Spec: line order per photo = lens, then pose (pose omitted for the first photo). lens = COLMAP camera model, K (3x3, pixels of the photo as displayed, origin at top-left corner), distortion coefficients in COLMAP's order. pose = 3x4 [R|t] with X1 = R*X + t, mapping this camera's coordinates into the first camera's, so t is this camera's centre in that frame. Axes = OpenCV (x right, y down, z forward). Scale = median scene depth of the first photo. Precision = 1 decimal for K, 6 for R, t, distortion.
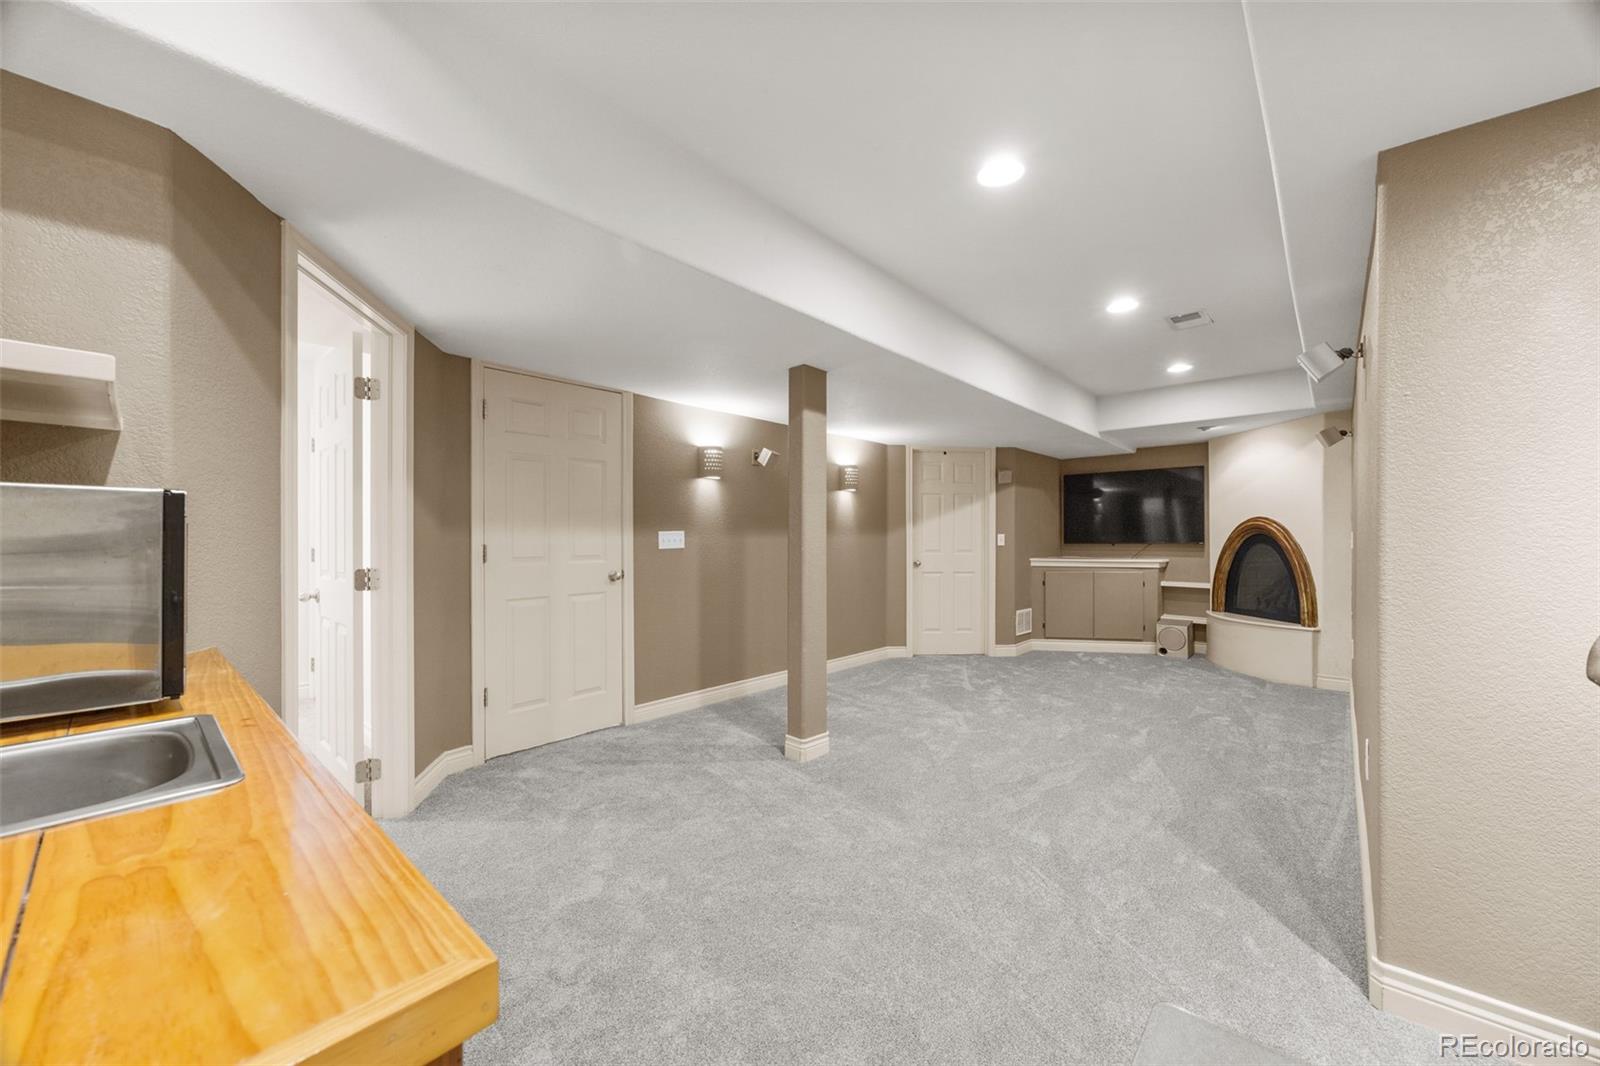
lens RADIAL K [[608.7, 0, 799.6], [0, 608.7, 533.7], [0, 0, 1]] dist [-0.002081, 0.000667]
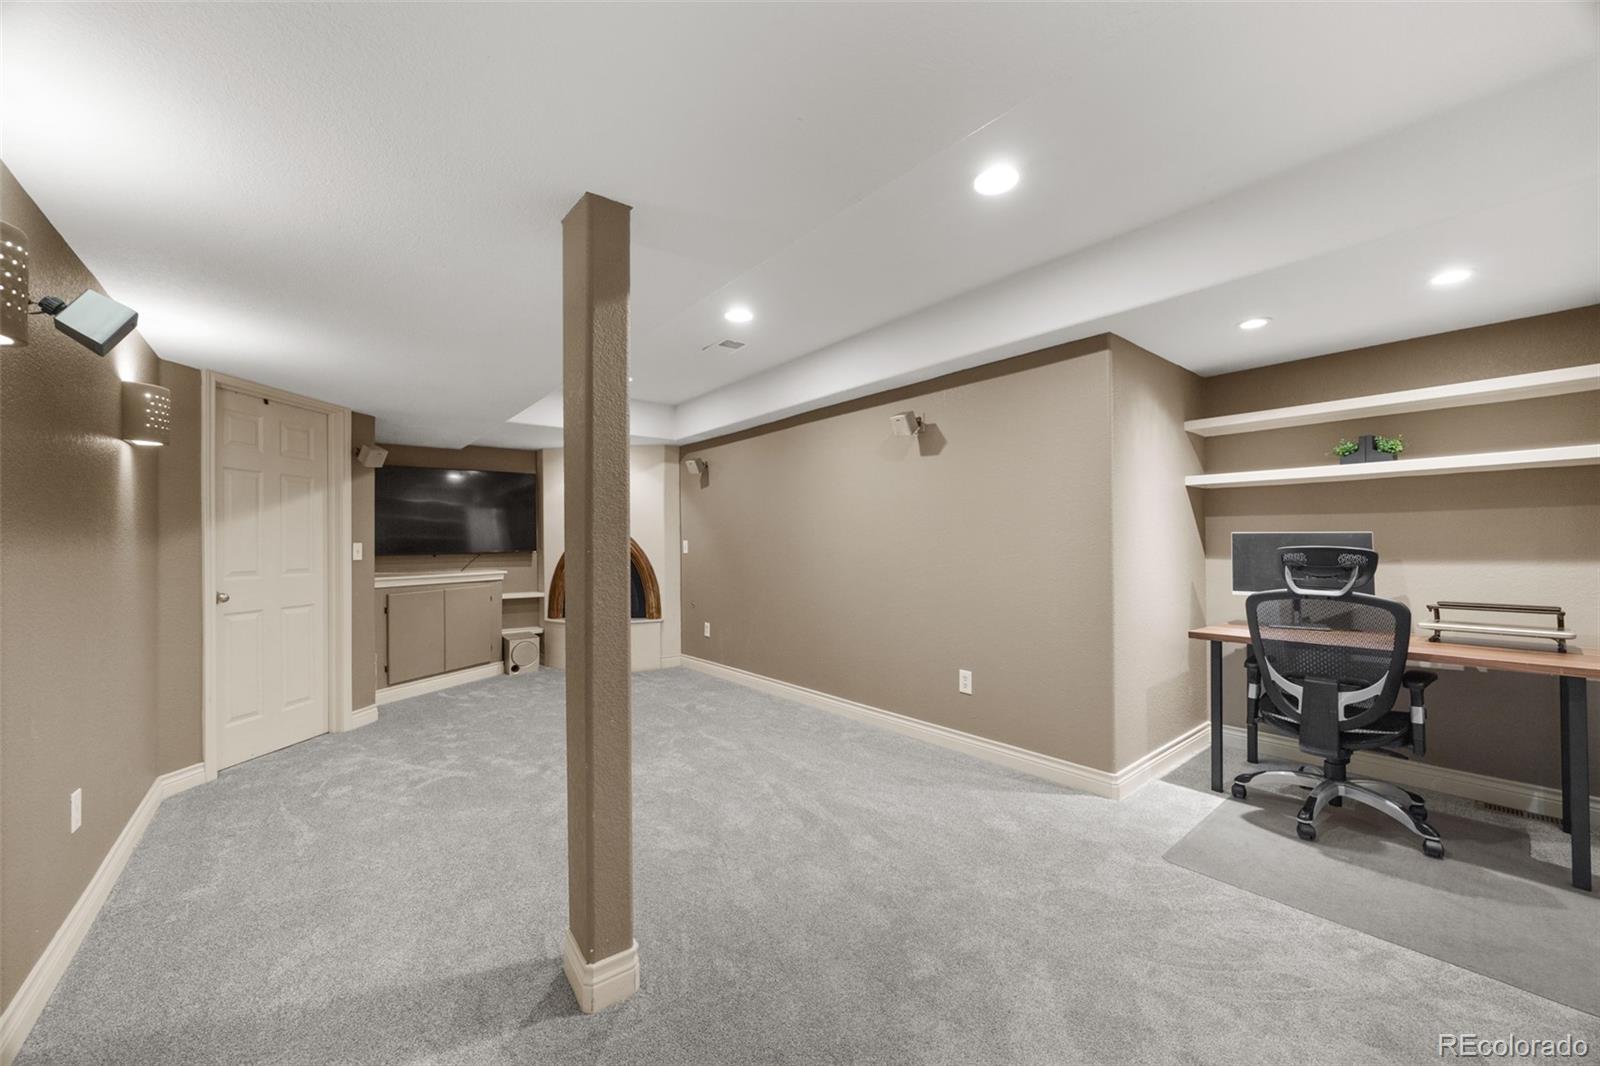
lens RADIAL K [[608.7, 0, 802.9], [0, 608.7, 536.7], [0, 0, 1]] dist [-0.002081, 0.000667]
pose [[0.160850, 0.010693, 0.986921, -0.253343], [0.005123, 0.999919, -0.011669, 0.004554], [-0.986966, 0.006933, 0.160782, 0.420766]]
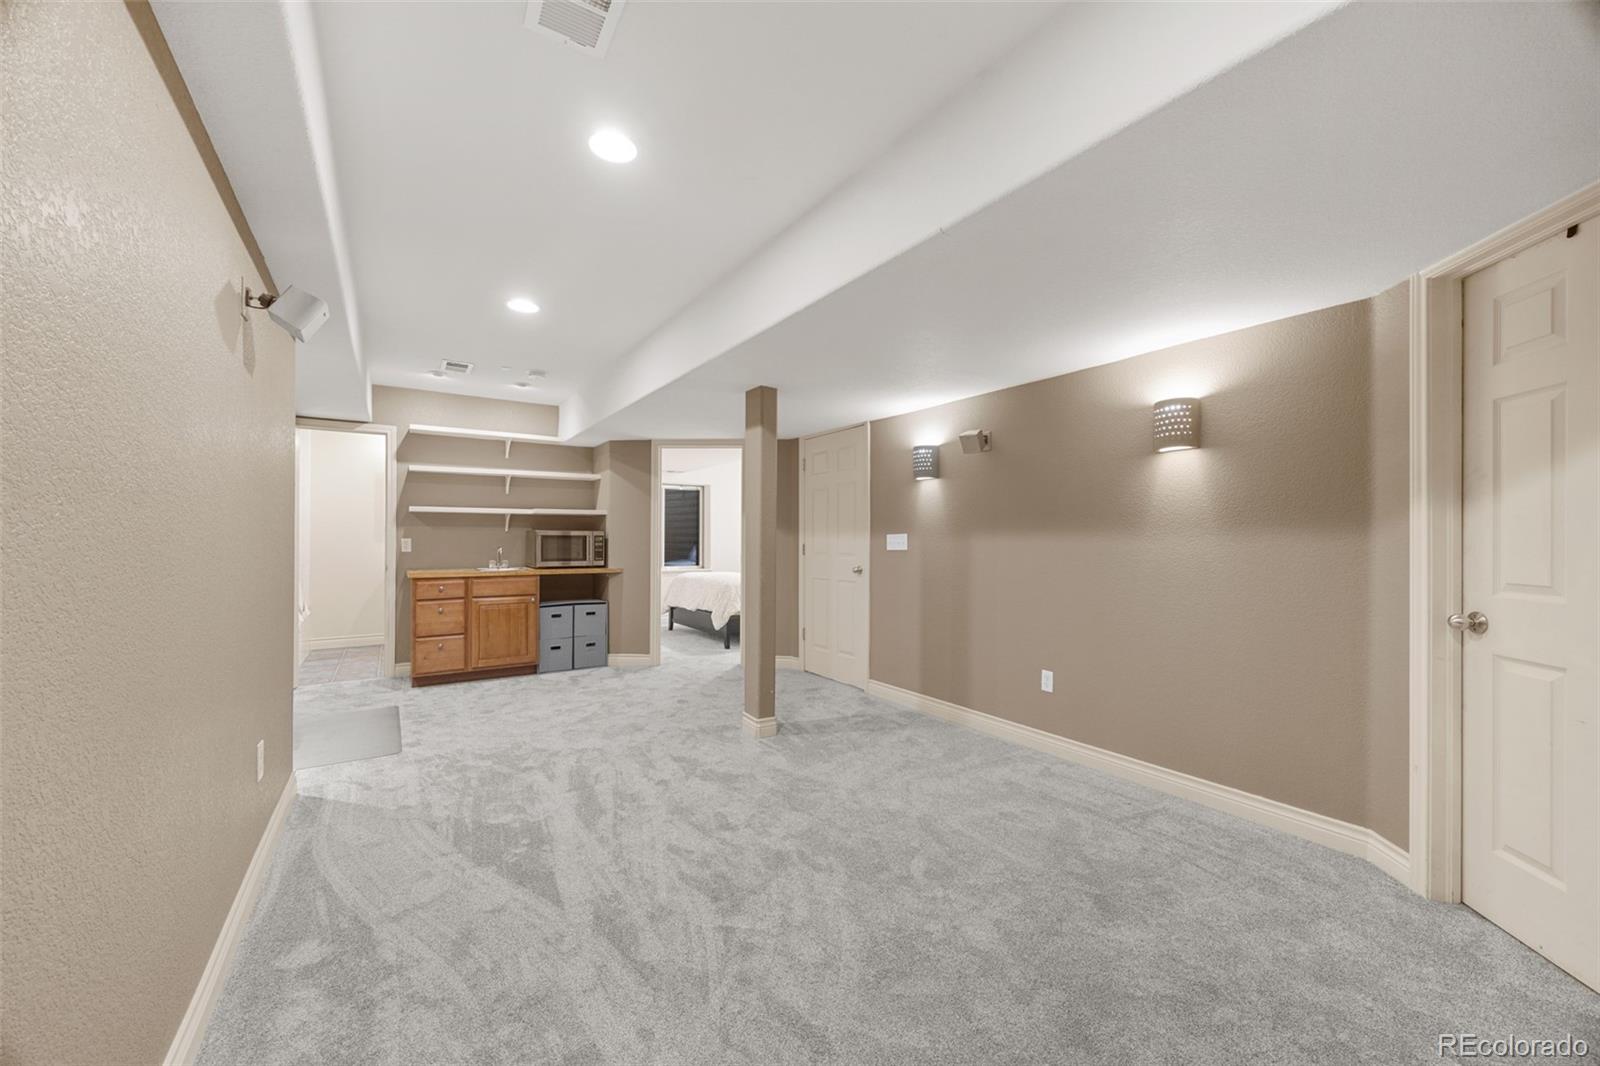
lens RADIAL K [[608.7, 0, 811.8], [0, 608.7, 539.4], [0, 0, 1]] dist [-0.002081, 0.000667]
pose [[-0.232744, -0.006382, -0.972517, 0.600161], [-0.004444, 0.999975, -0.005498, 0.008030], [0.972528, 0.003042, -0.232767, 0.757151]]
